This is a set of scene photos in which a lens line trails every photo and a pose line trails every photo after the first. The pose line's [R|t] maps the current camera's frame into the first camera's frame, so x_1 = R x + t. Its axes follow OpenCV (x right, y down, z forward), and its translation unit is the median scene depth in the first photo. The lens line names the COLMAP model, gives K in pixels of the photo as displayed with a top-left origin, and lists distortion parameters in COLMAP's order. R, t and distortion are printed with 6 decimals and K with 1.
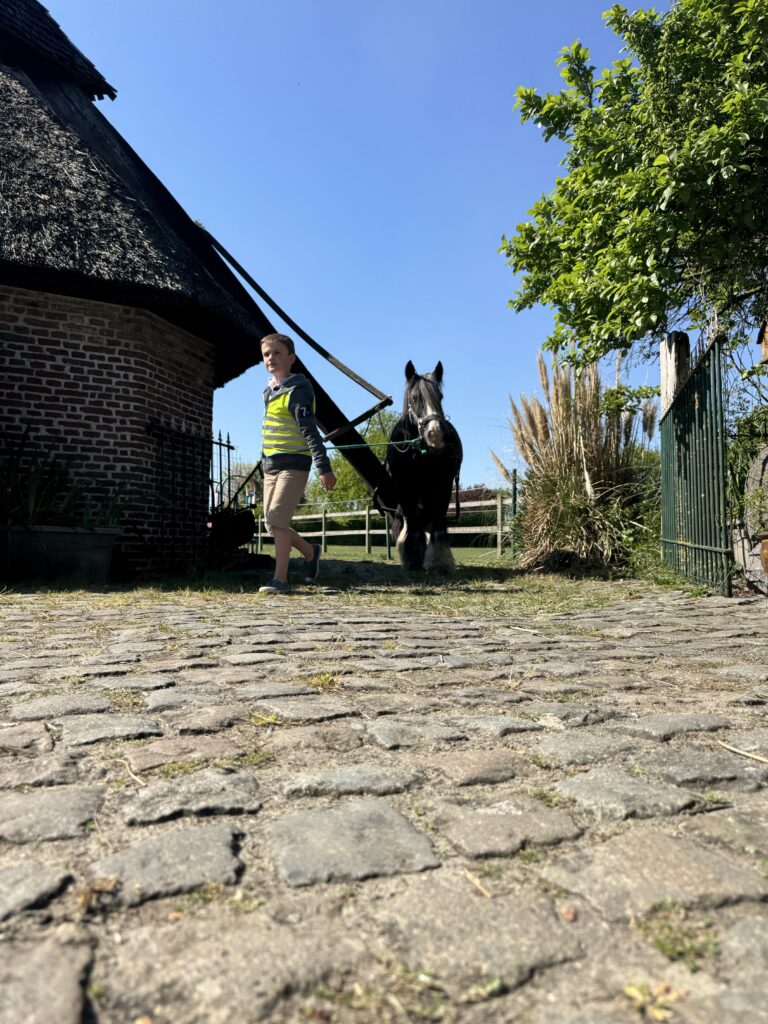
lens RADIAL K [[726.6, 0, 384.0], [0, 726.6, 512.0], [0, 0, 1]] dist [0.058702, -0.097672]
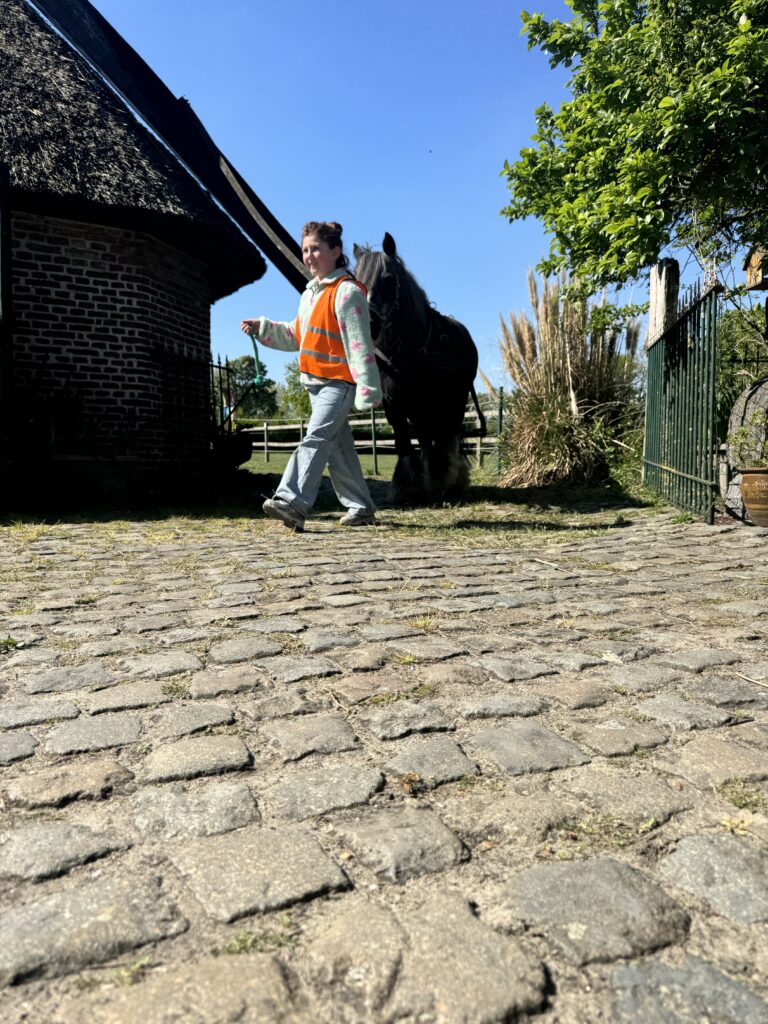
lens RADIAL K [[807.3, 0, 329.7], [0, 807.3, 489.1], [0, 0, 1]] dist [0.069536, -0.130896]
pose [[0.998975, -0.008227, 0.044519, -0.145951], [0.002008, 0.990436, 0.137961, -0.095007], [-0.045228, -0.137730, 0.989437, -0.176596]]
